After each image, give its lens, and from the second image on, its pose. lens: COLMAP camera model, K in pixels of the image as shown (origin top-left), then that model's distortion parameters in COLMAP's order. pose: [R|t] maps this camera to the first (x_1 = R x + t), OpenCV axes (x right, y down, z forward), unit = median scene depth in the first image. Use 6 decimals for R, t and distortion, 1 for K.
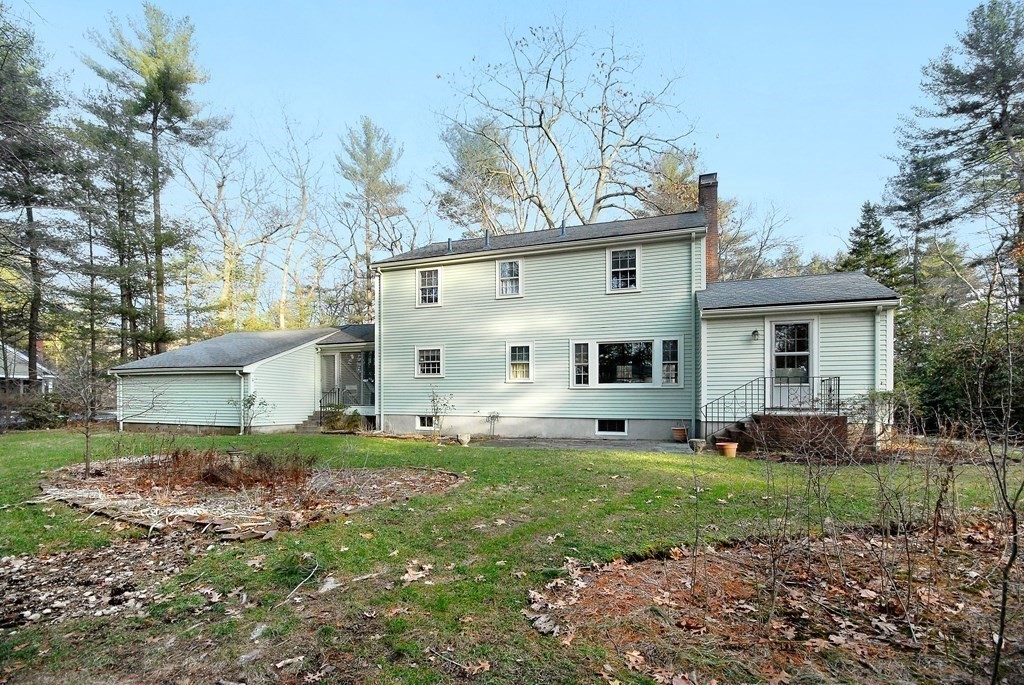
lens RADIAL K [[459.5, 0, 475.6], [0, 459.5, 399.3], [0, 0, 1]] dist [-0.003333, -0.001224]
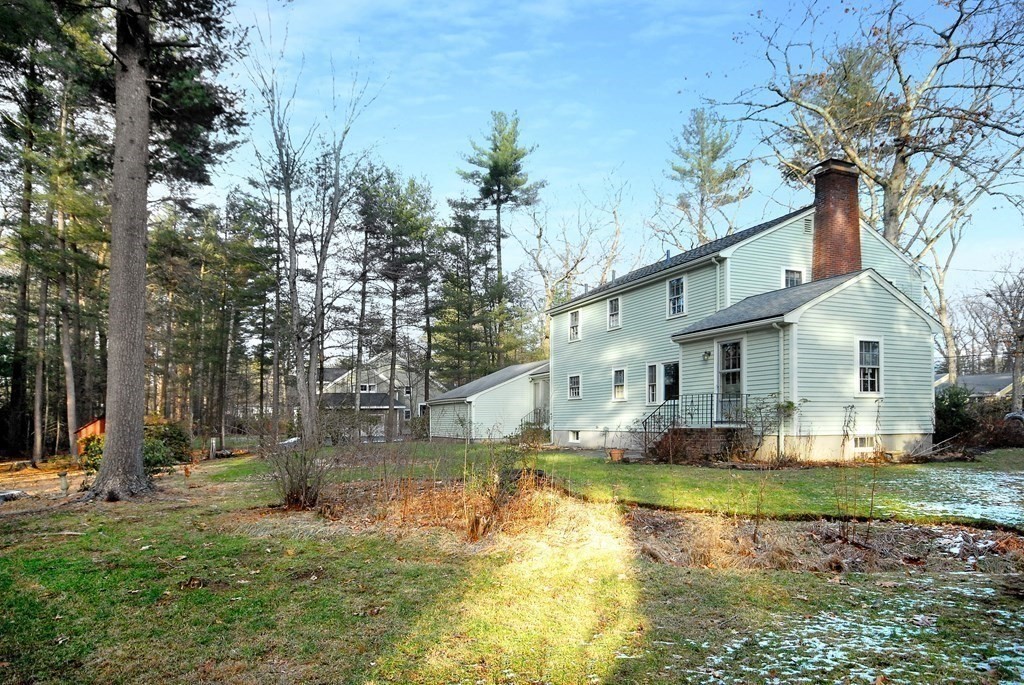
lens RADIAL K [[627.7, 0, 510.4], [0, 627.7, 362.9], [0, 0, 1]] dist [-0.004355, -0.001490]
pose [[0.700282, -0.073736, -0.710048, 1.021497], [0.007916, 0.995392, -0.095561, 0.014585], [0.713823, 0.061299, 0.697639, -0.299100]]
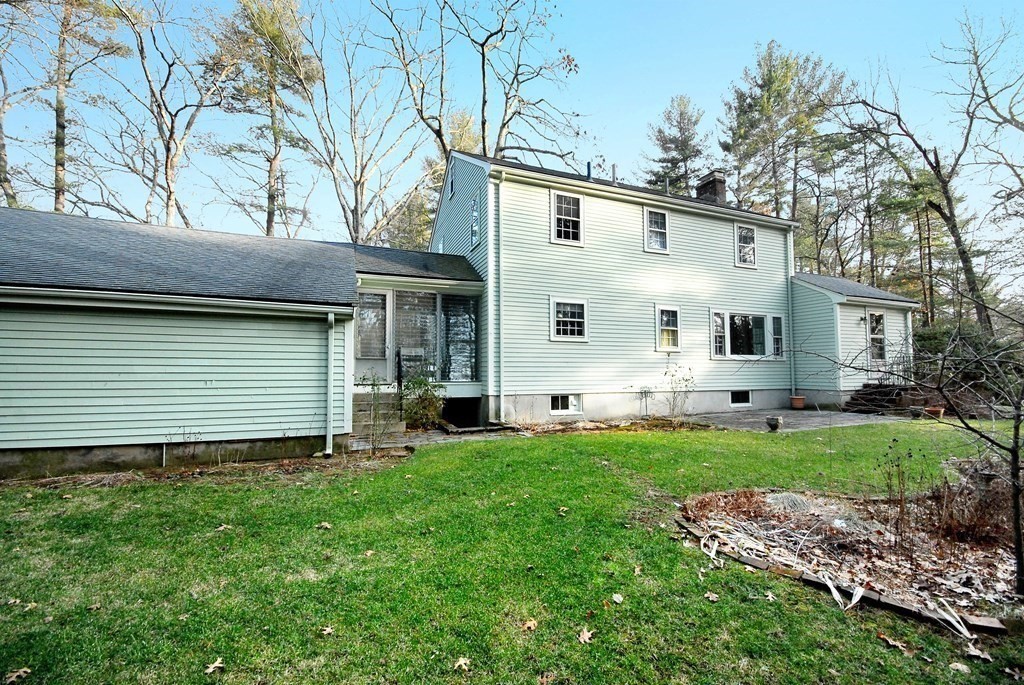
lens RADIAL K [[501.2, 0, 555.4], [0, 501.2, 335.4], [0, 0, 1]] dist [0.011819, -0.013834]
pose [[0.695001, 0.043623, 0.717684, -0.727764], [-0.004098, 0.998382, -0.056716, -0.012489], [-0.718997, 0.036477, 0.694055, 0.493992]]
